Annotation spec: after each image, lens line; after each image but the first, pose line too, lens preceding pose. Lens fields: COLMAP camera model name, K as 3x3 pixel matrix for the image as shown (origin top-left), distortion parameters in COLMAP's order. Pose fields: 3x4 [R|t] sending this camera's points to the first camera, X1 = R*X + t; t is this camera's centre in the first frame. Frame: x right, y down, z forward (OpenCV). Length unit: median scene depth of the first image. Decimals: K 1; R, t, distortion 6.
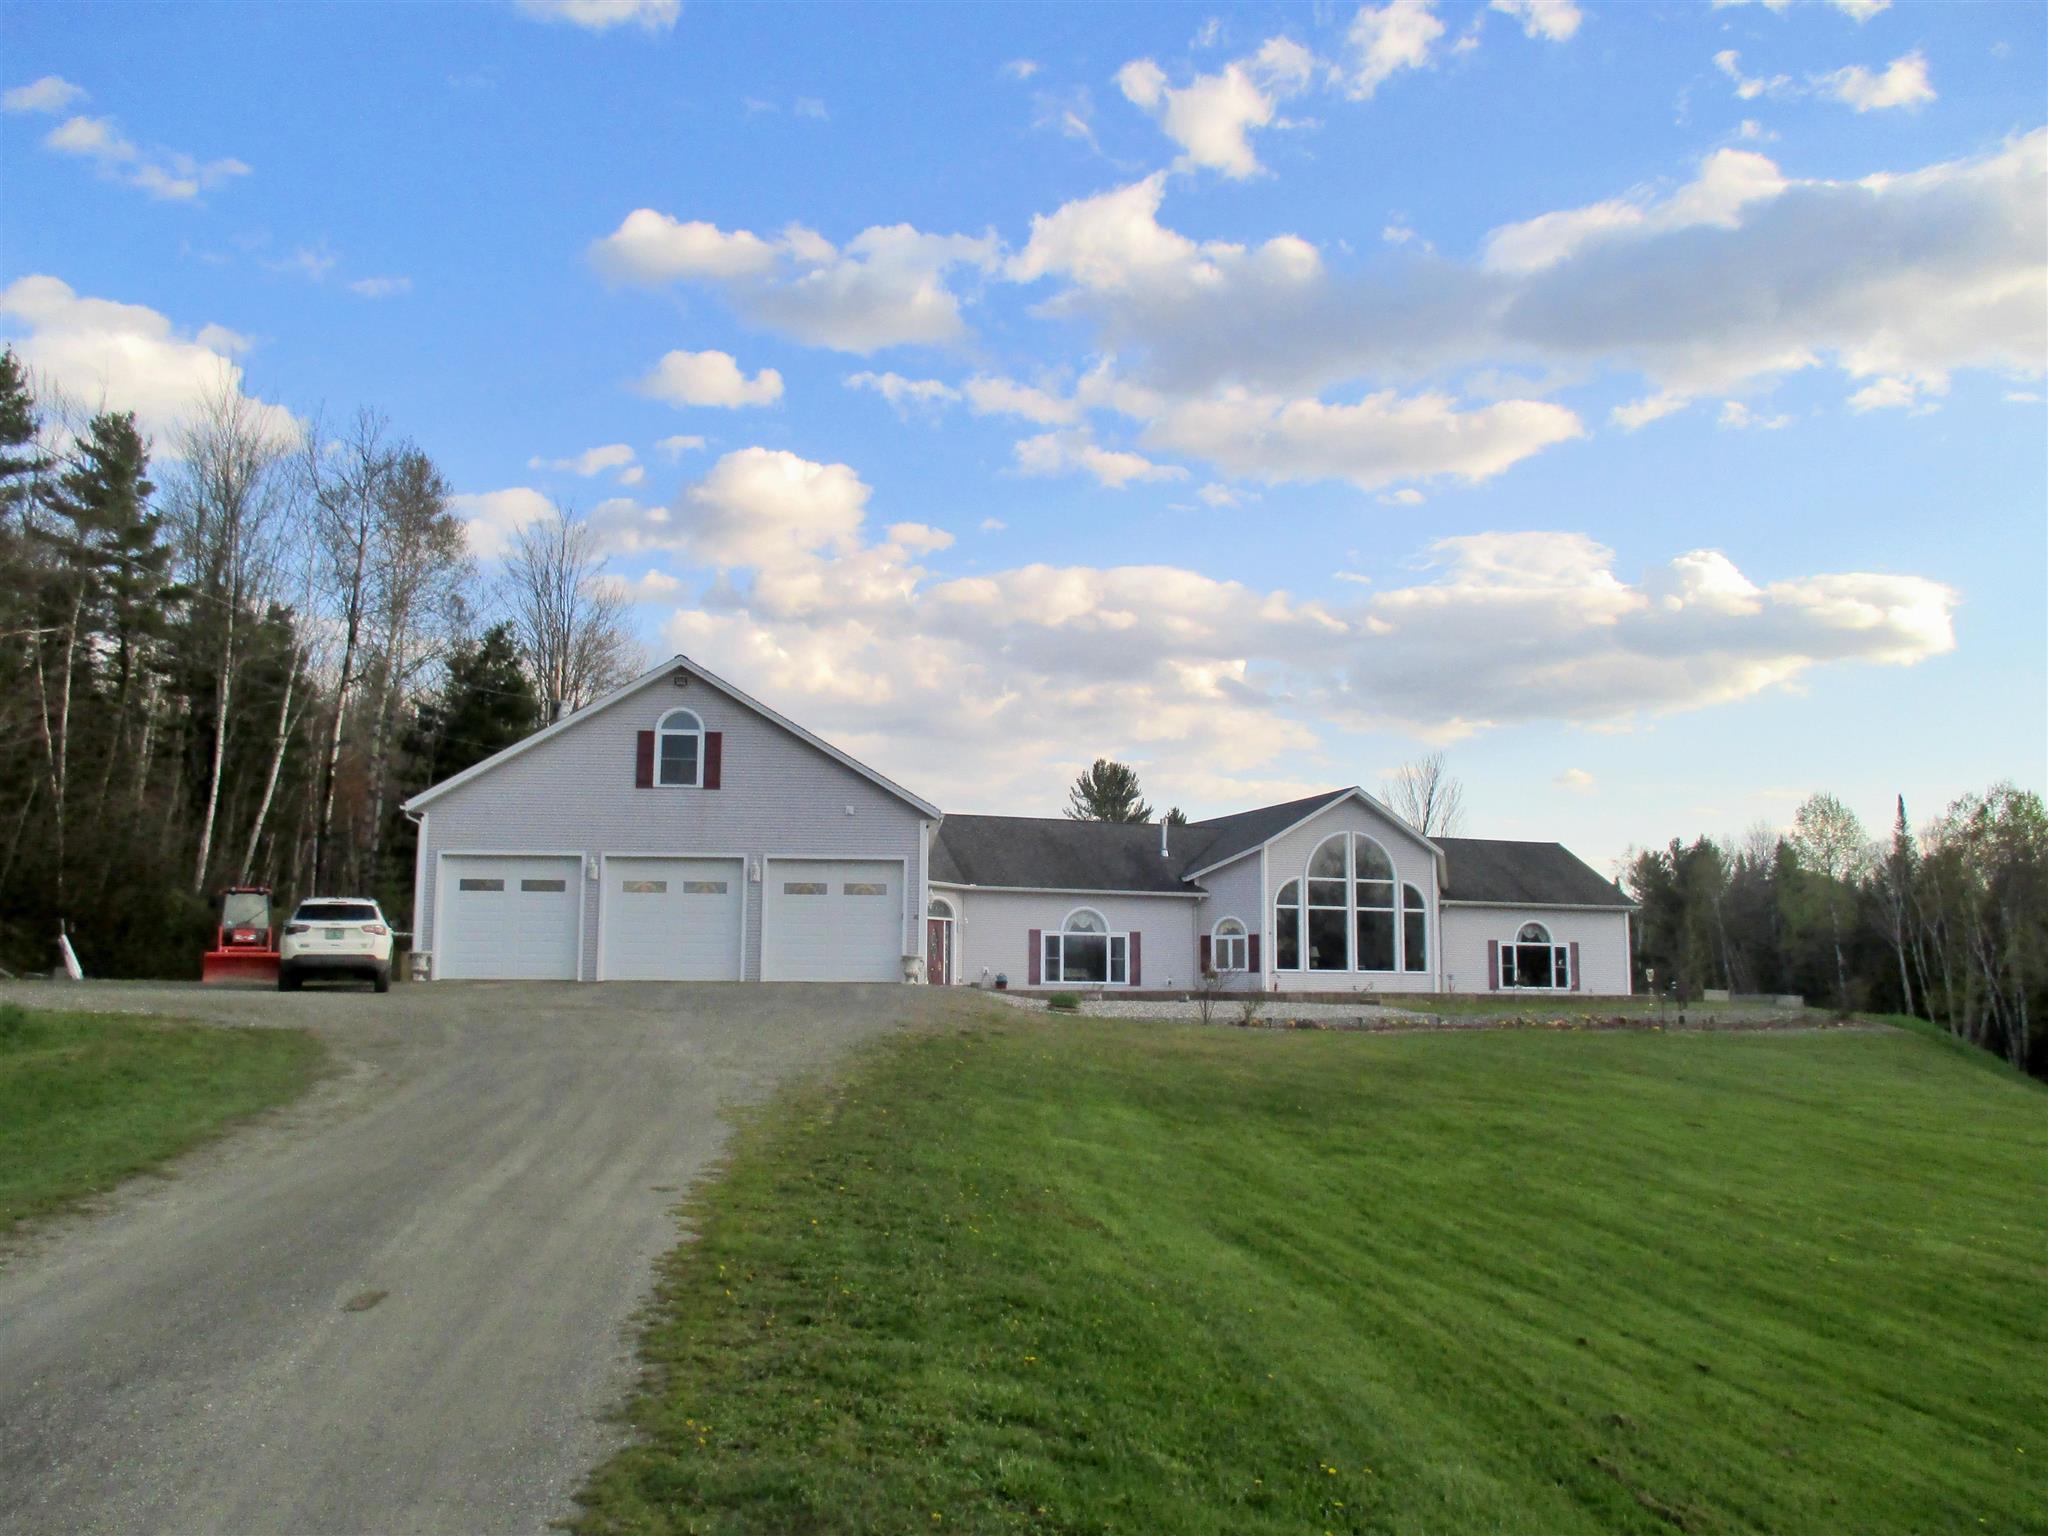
lens RADIAL K [[1703.1, 0, 1036.6], [0, 1703.1, 787.1], [0, 0, 1]] dist [0.023069, -0.044057]
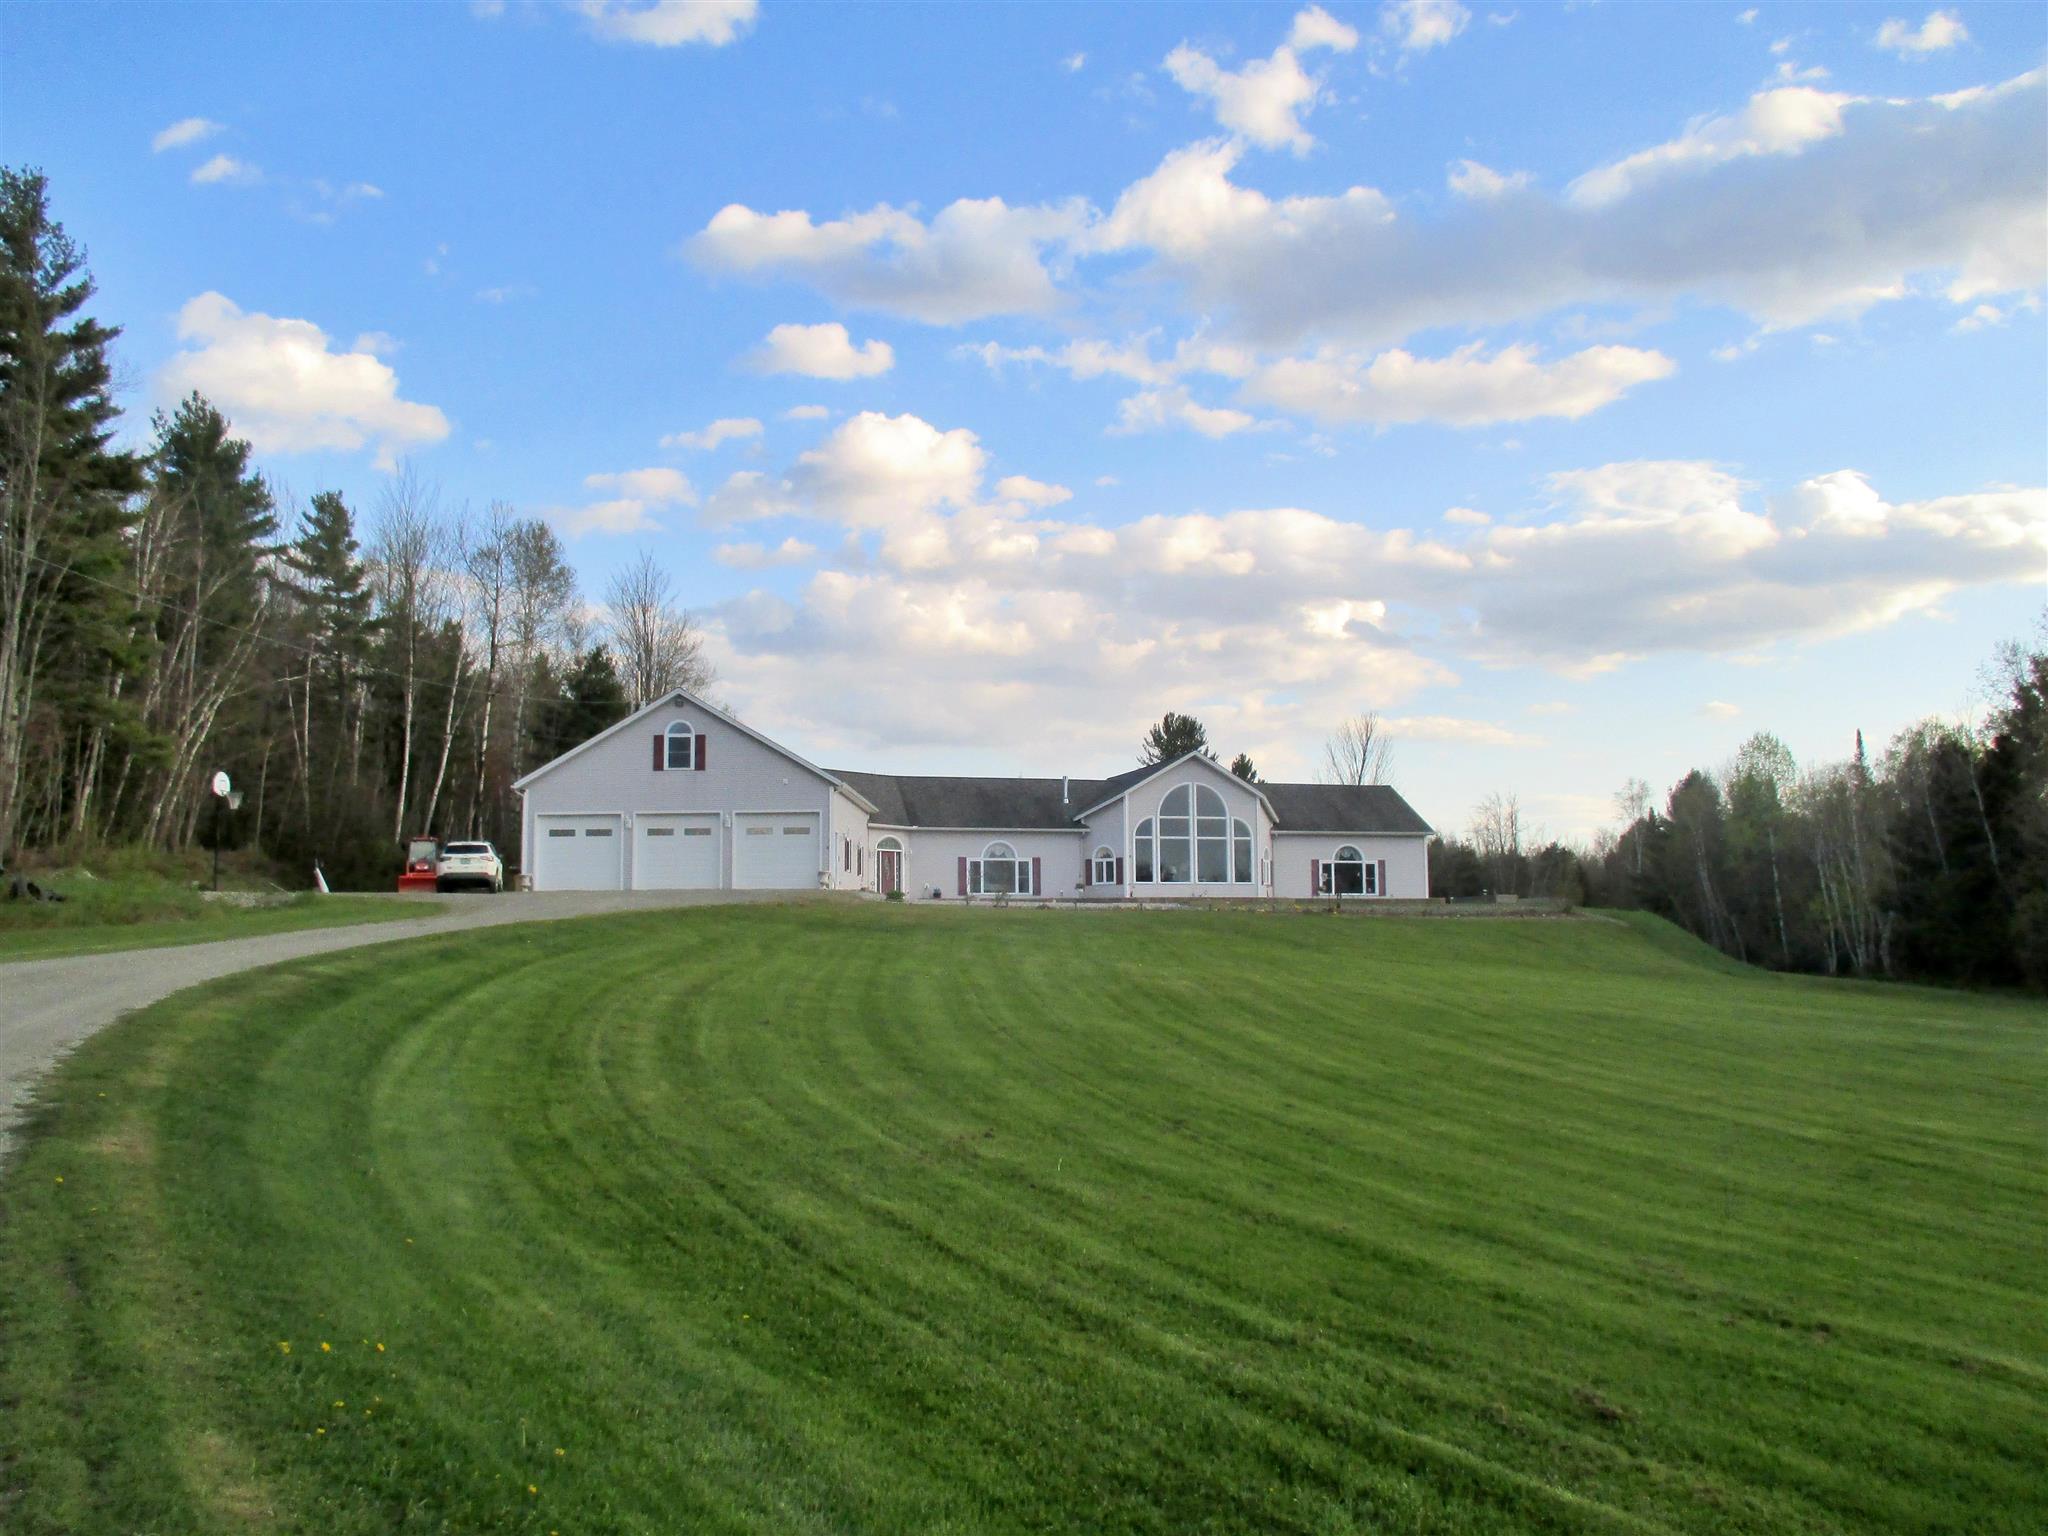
lens RADIAL K [[1703.1, 0, 1017.8], [0, 1703.1, 746.1], [0, 0, 1]] dist [0.023069, -0.044057]
pose [[0.993866, -0.024131, -0.107924, 0.176311], [0.025492, 0.999612, 0.011250, -0.020279], [0.107611, -0.013932, 0.994095, -0.352984]]
